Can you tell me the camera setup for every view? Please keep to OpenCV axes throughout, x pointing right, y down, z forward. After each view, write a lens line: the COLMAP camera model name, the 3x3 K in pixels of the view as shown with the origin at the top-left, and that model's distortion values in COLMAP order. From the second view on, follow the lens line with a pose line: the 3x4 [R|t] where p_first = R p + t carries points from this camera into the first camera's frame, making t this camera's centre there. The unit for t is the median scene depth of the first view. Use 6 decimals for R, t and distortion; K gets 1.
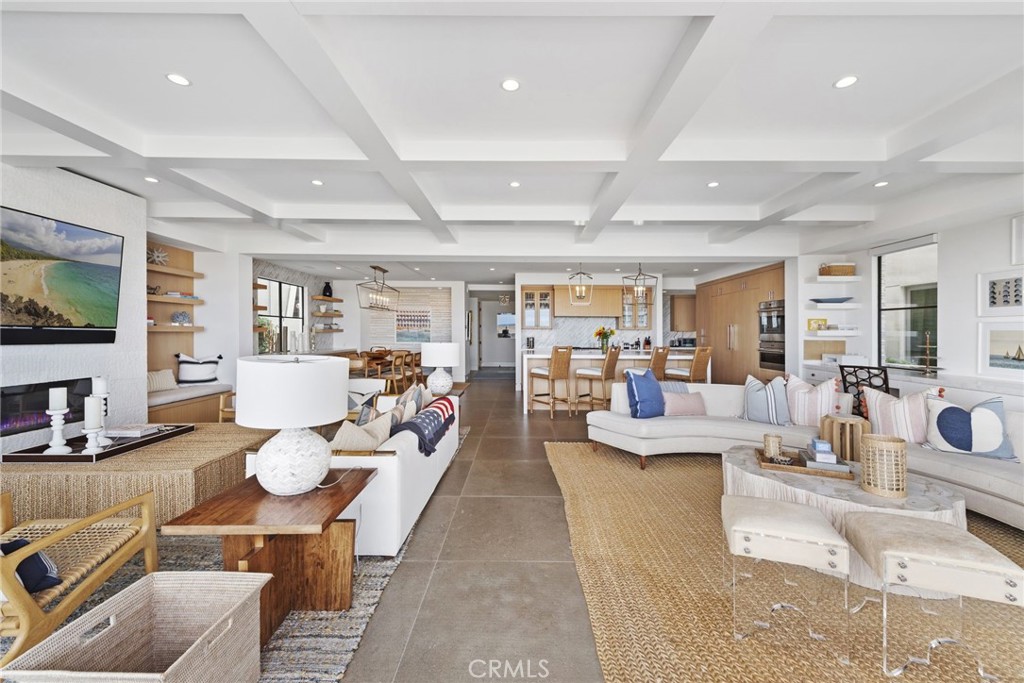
lens RADIAL K [[402.4, 0, 522.5], [0, 402.4, 332.0], [0, 0, 1]] dist [0.006976, -0.003249]
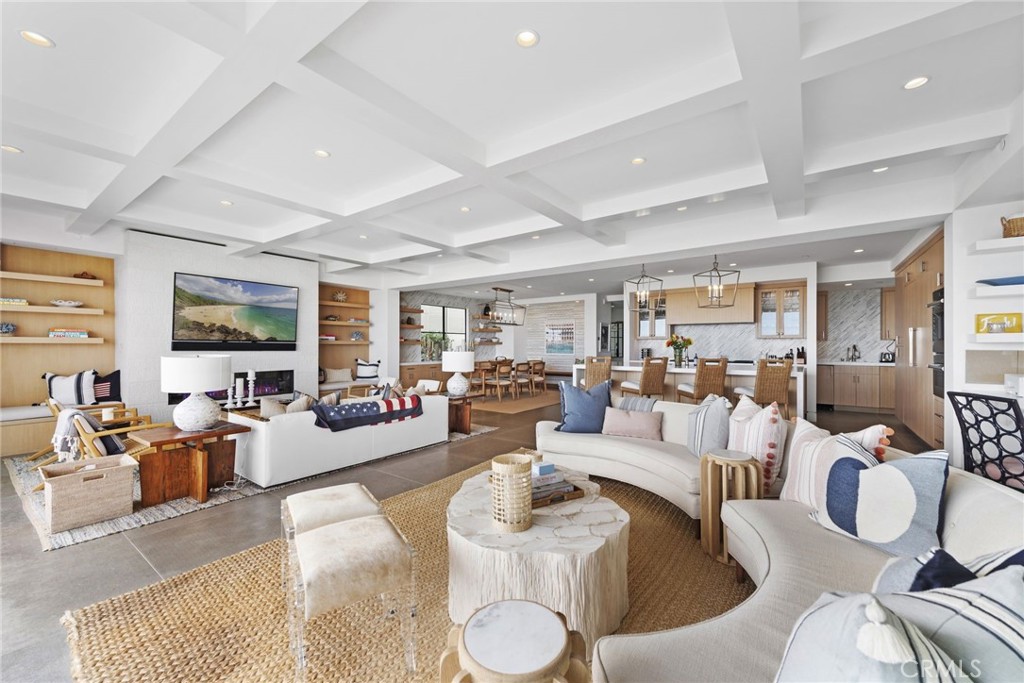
lens RADIAL K [[402.4, 0, 521.7], [0, 402.4, 342.5], [0, 0, 1]] dist [0.006976, -0.003249]
pose [[0.808183, -0.010746, -0.588833, 0.525221], [0.006173, 0.999933, -0.009775, 0.010878], [0.588899, 0.004265, 0.808196, 0.128478]]
